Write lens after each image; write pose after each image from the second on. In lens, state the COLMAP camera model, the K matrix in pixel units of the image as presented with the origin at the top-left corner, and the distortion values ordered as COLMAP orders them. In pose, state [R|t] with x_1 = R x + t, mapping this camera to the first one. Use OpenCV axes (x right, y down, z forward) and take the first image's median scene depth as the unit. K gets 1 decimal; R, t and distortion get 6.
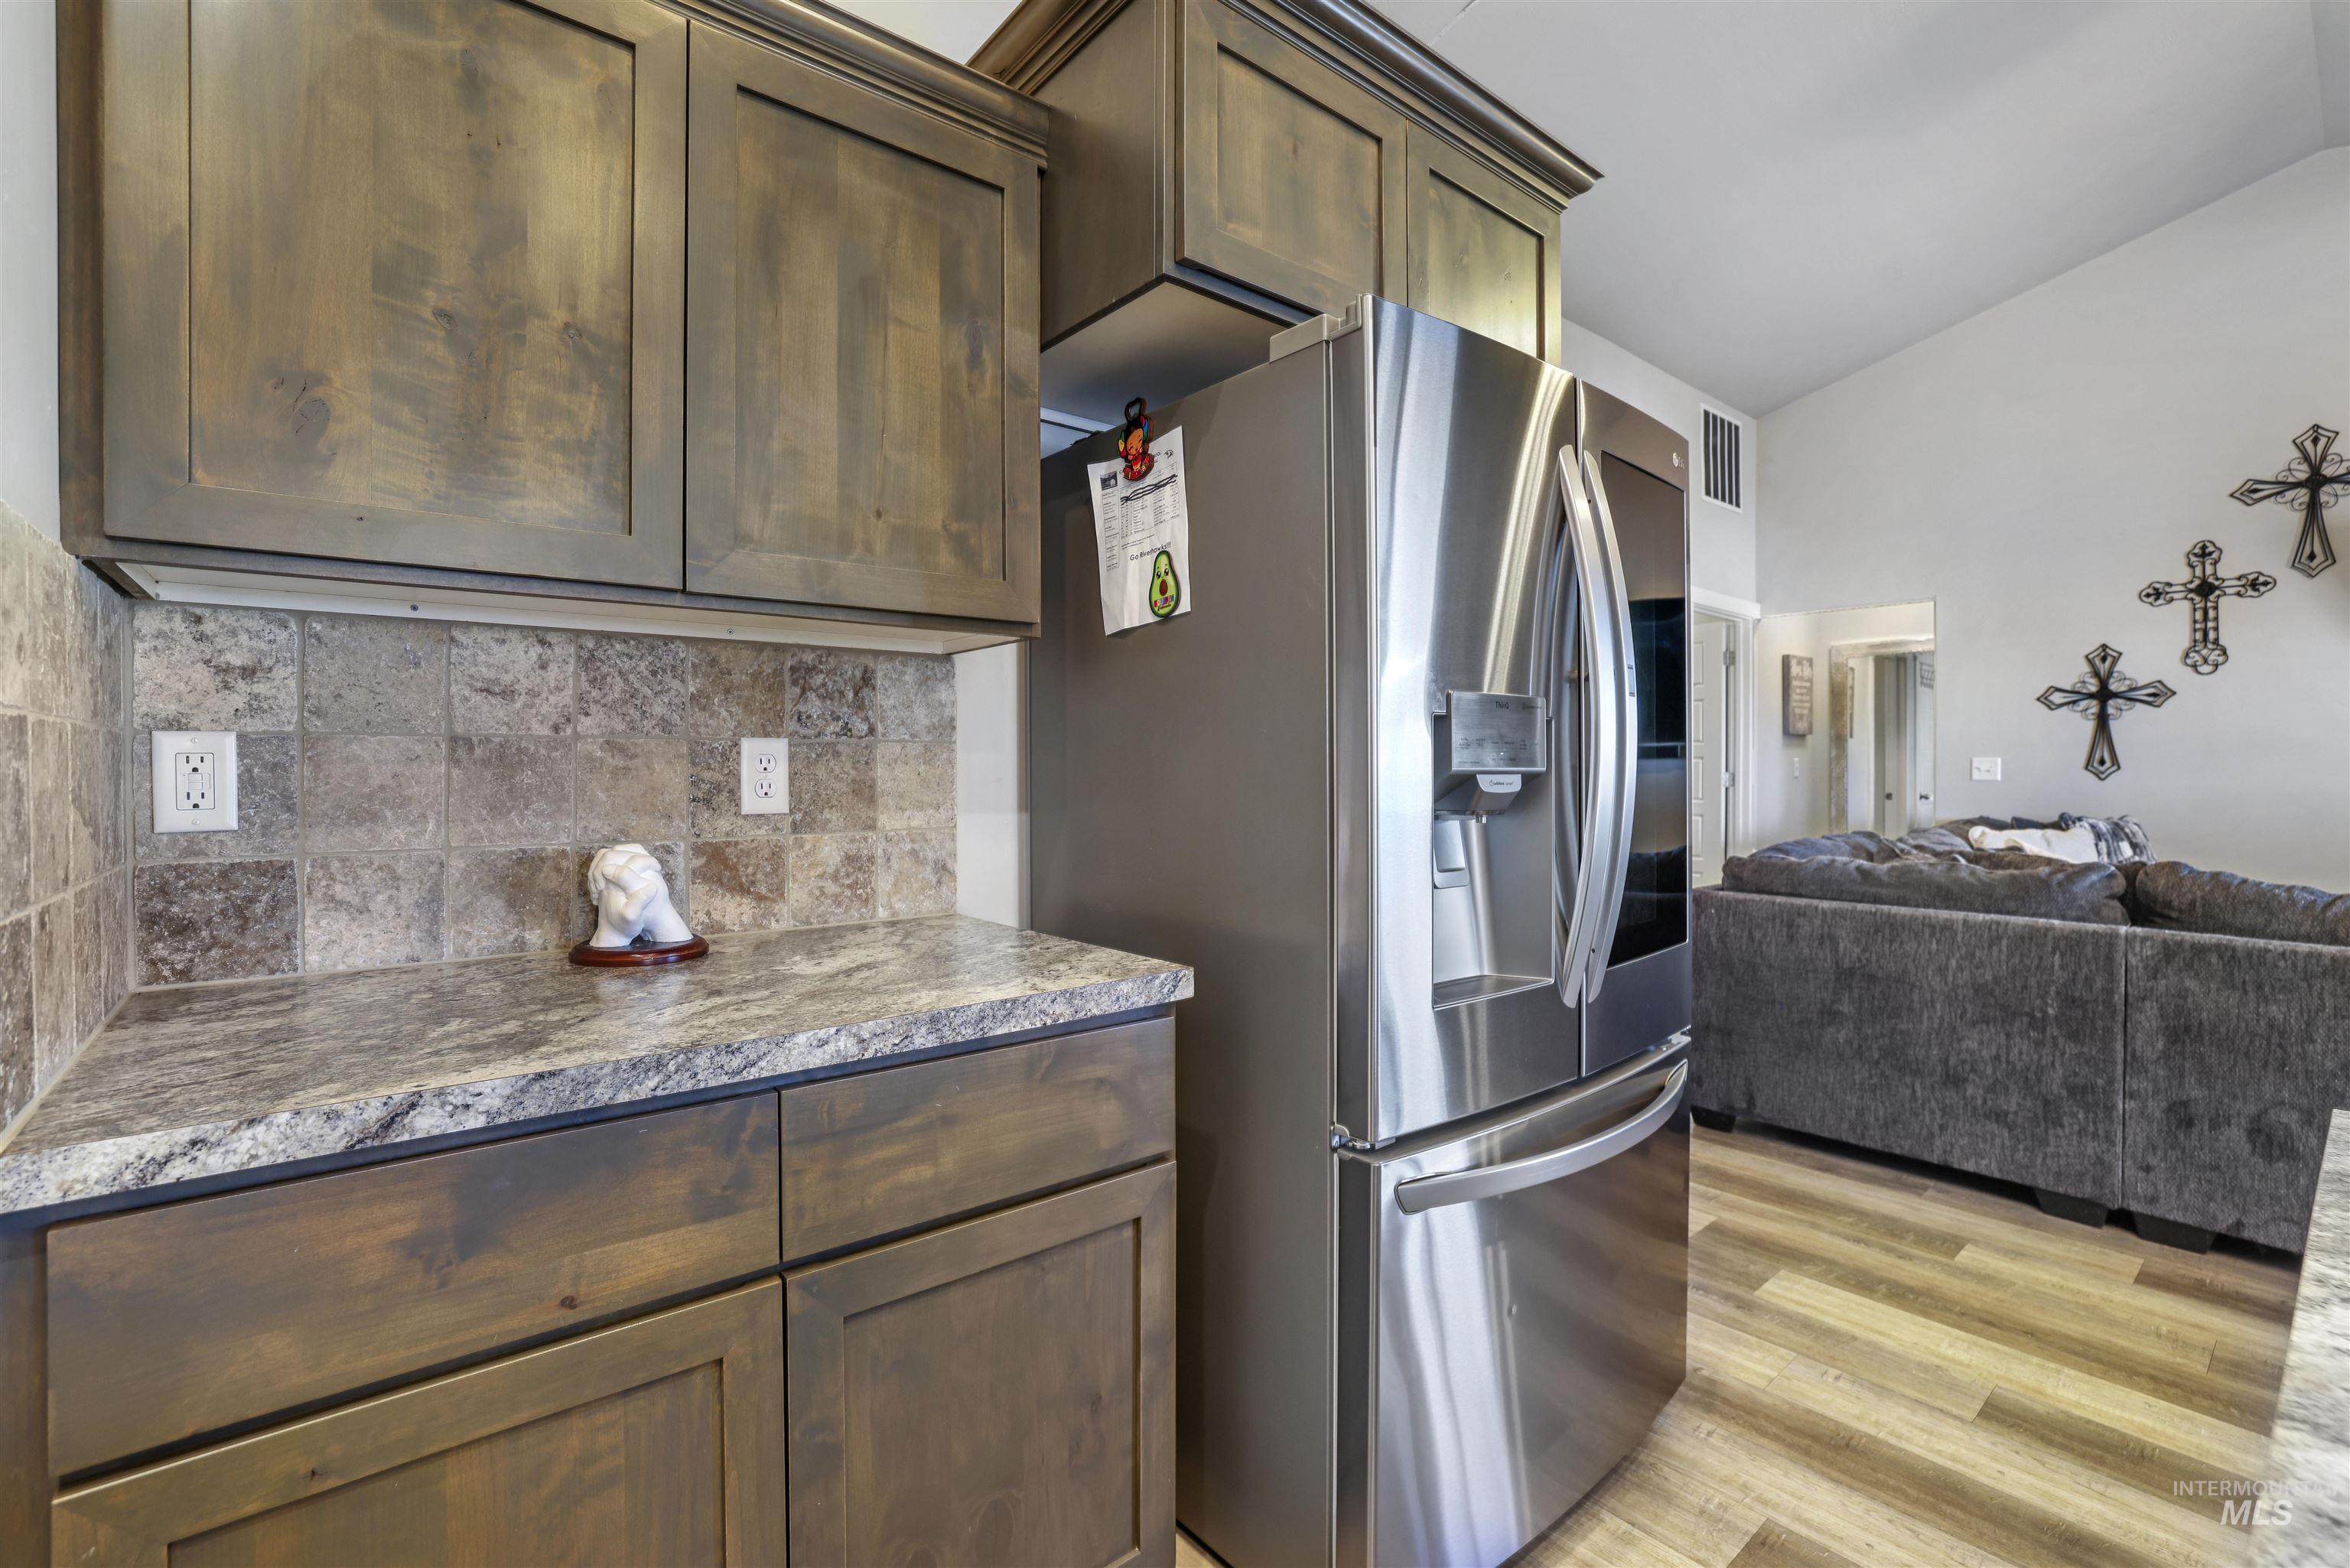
lens RADIAL K [[1030.4, 0, 1165.0], [0, 1030.4, 768.2], [0, 0, 1]] dist [-0.047795, 0.021335]
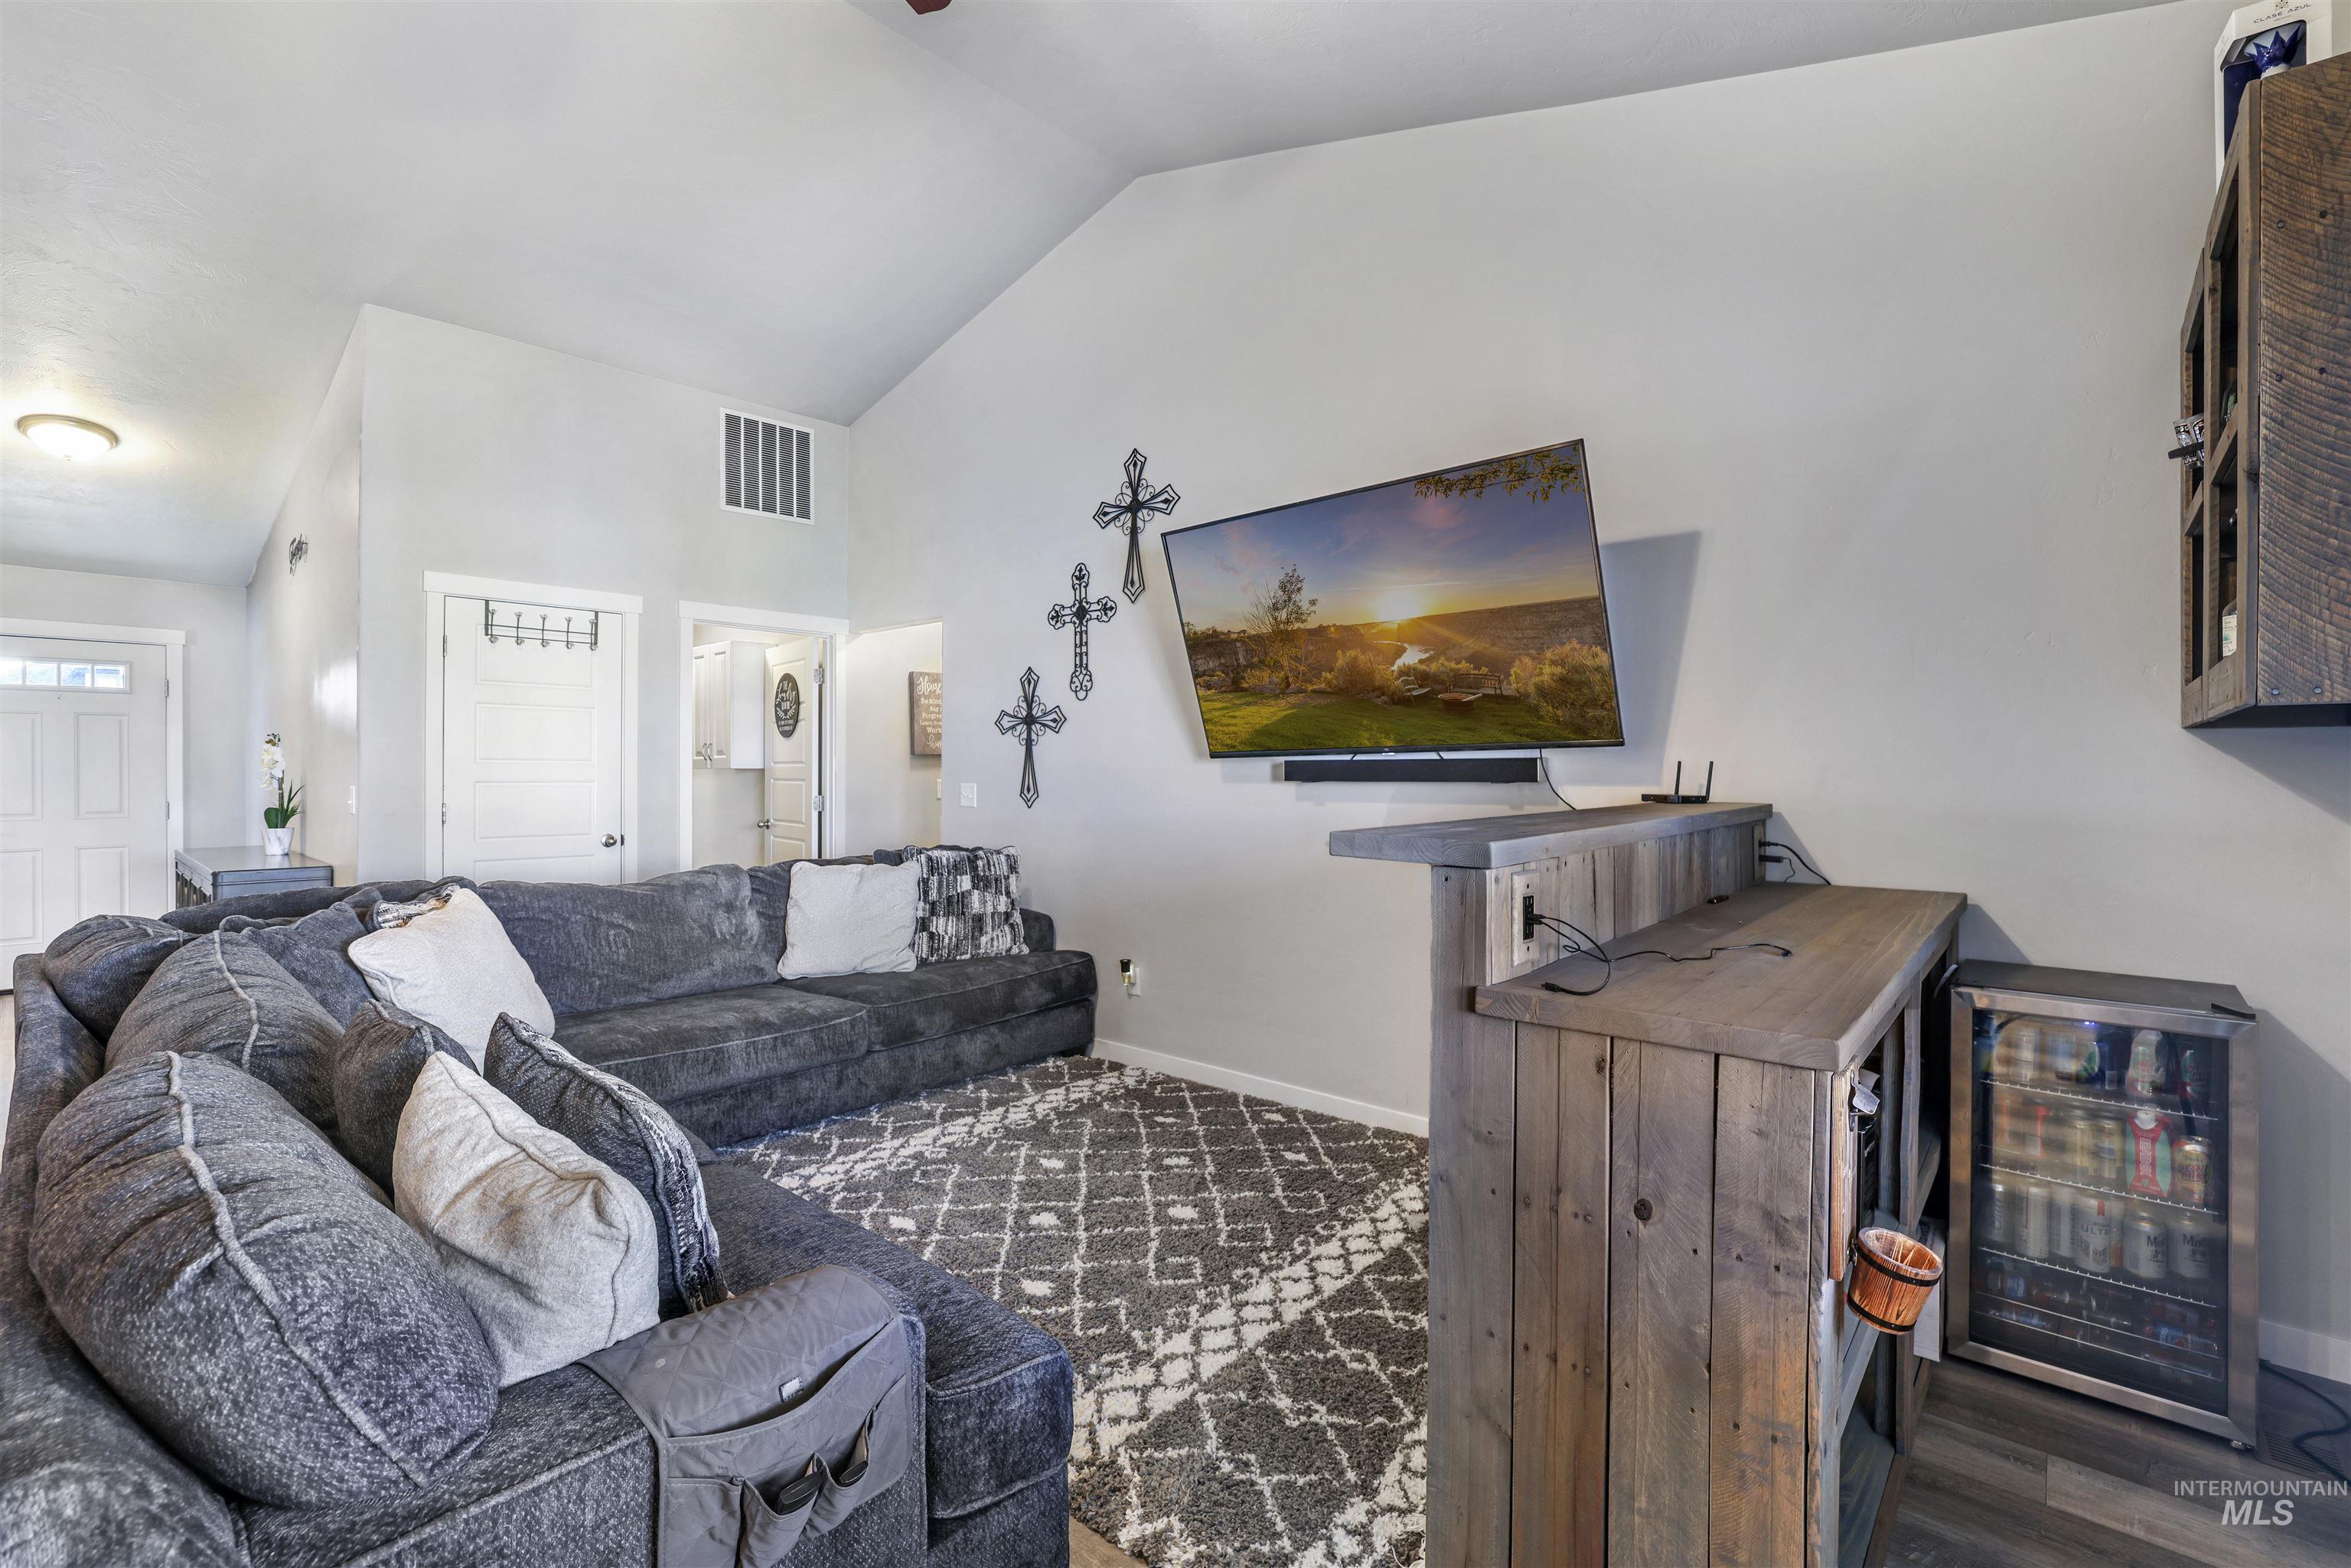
lens RADIAL K [[1030.9, 0, 1165.5], [0, 1030.9, 768.2], [0, 0, 1]] dist [-0.047795, 0.021335]
pose [[0.989555, -0.004857, 0.144073, 3.030949], [0.004815, 0.999988, 0.000646, -0.085515], [-0.144075, 0.000054, 0.989567, -0.010094]]
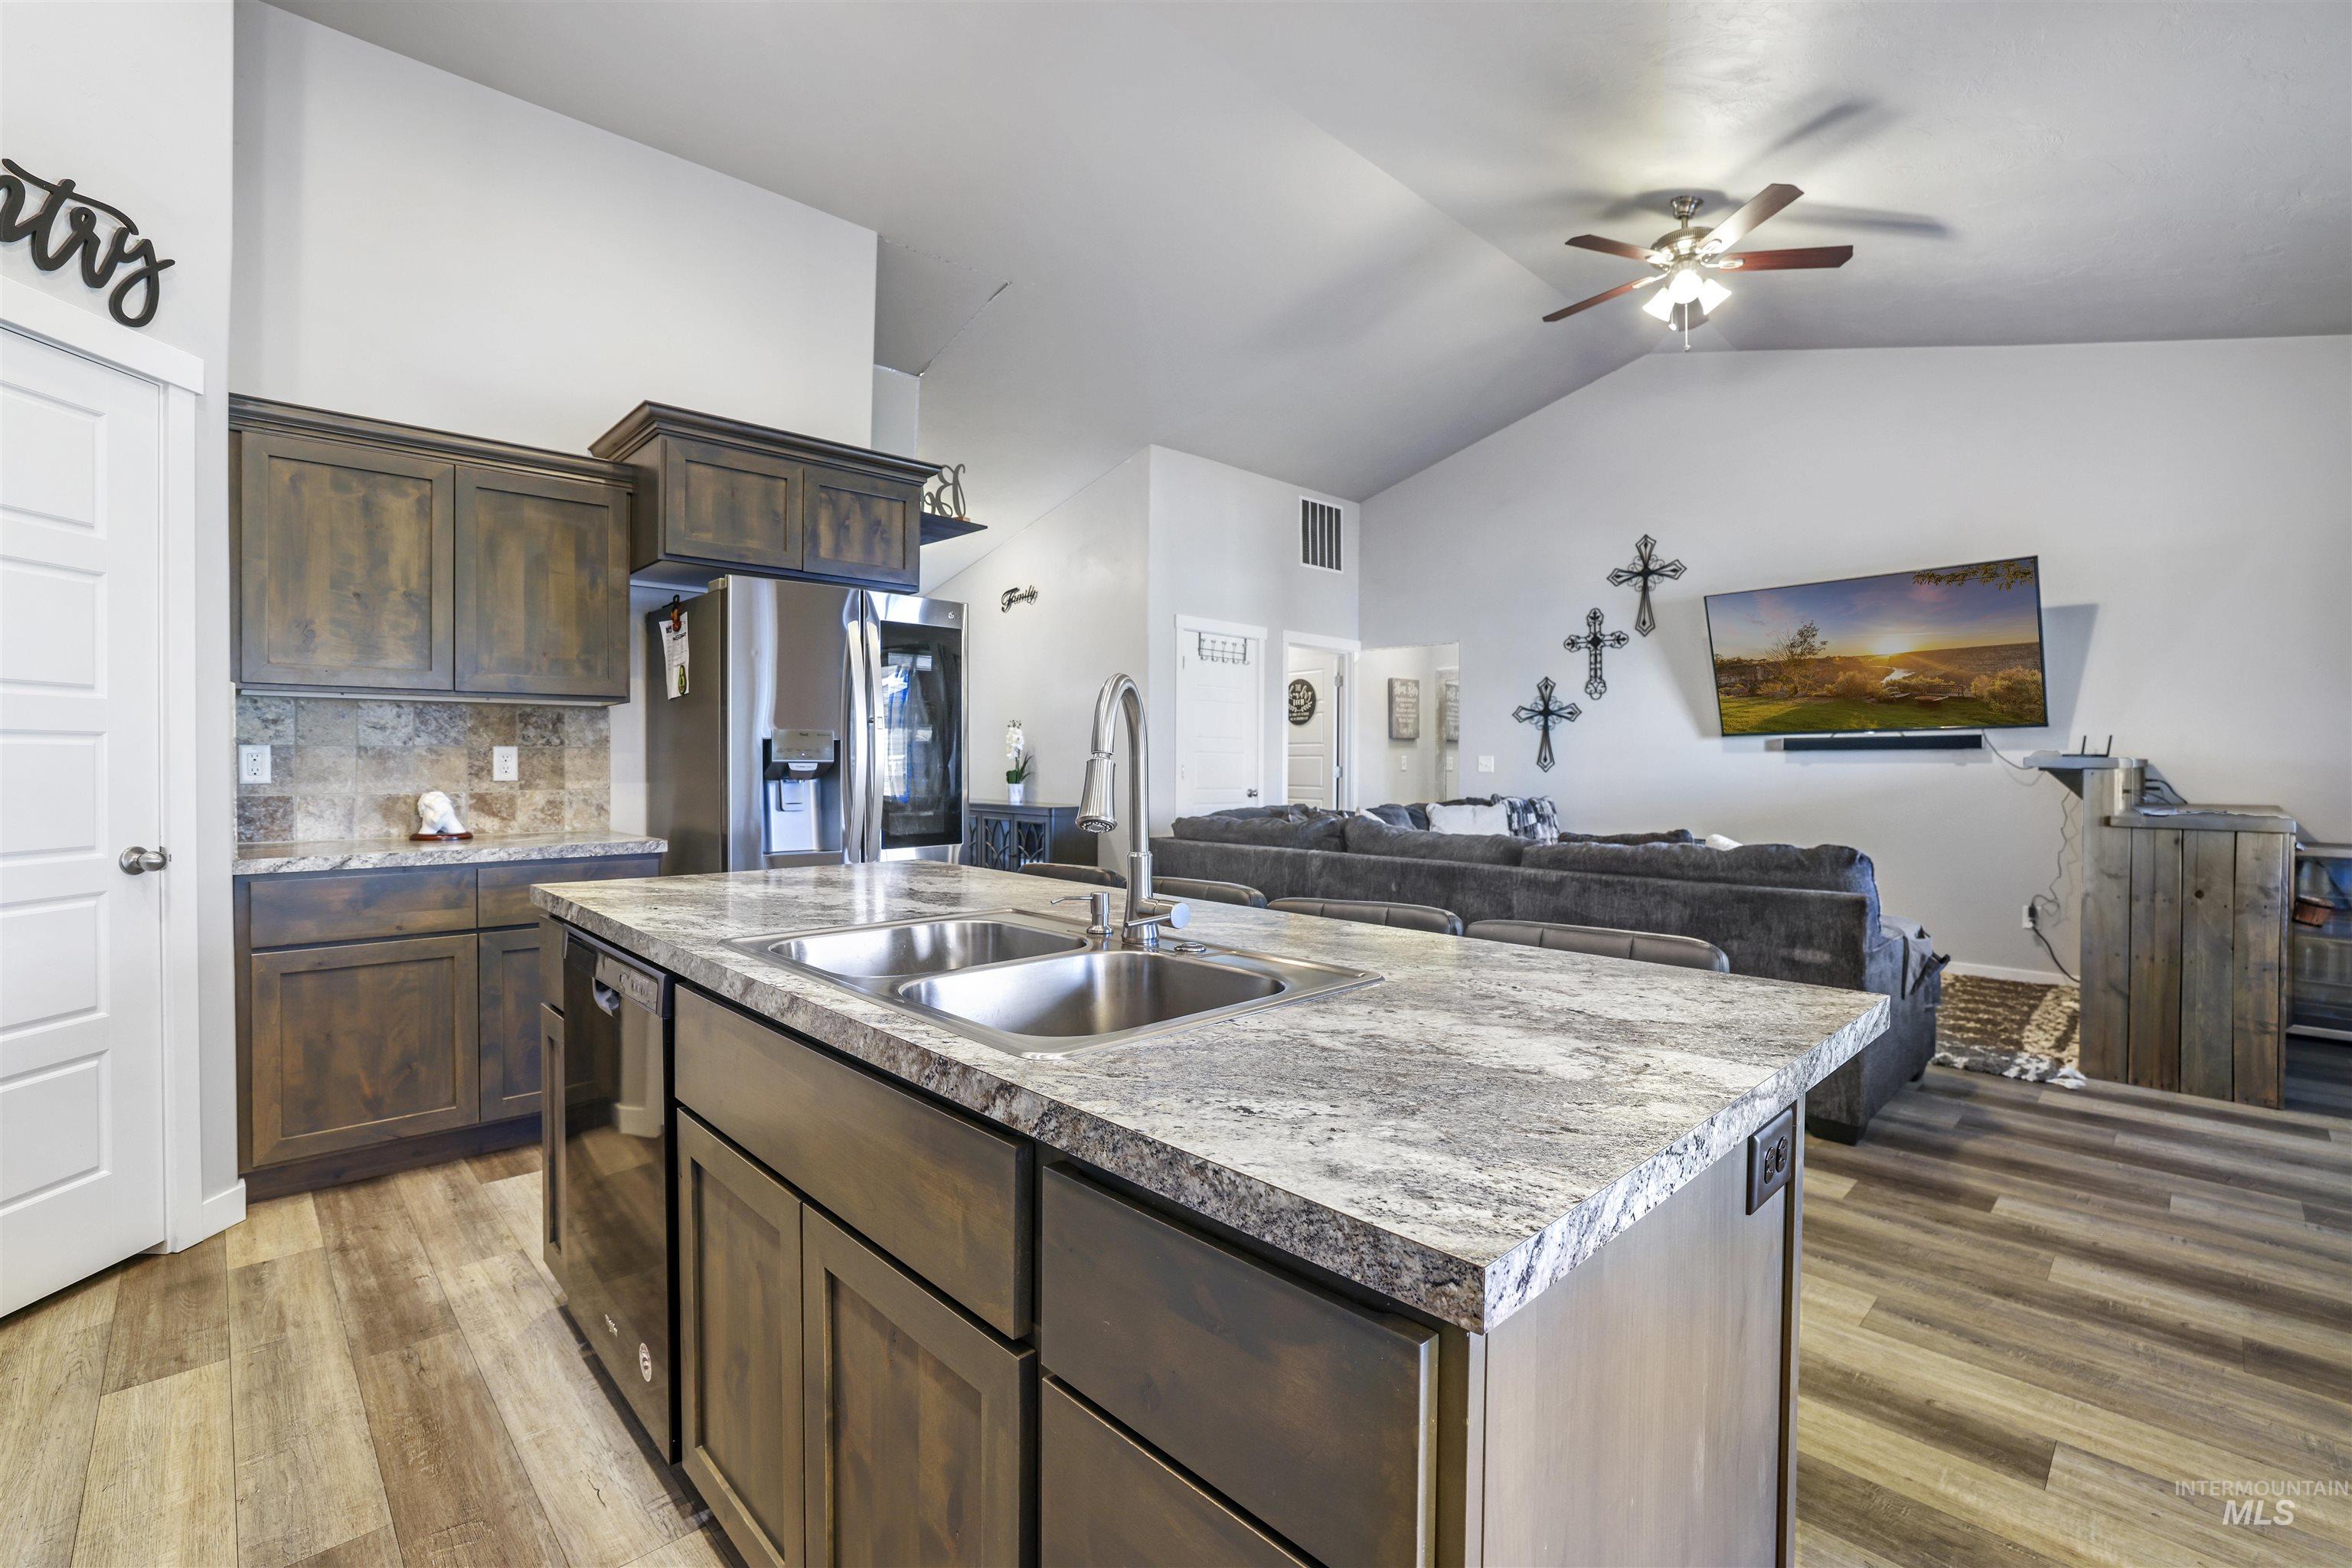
lens RADIAL K [[1031.4, 0, 1165.9], [0, 1031.4, 768.2], [0, 0, 1]] dist [-0.047795, 0.021335]
pose [[0.997195, 0.000904, 0.074838, 0.929484], [-0.001116, 0.999995, 0.002796, 0.010361], [-0.074835, -0.002872, 0.997192, -1.385182]]
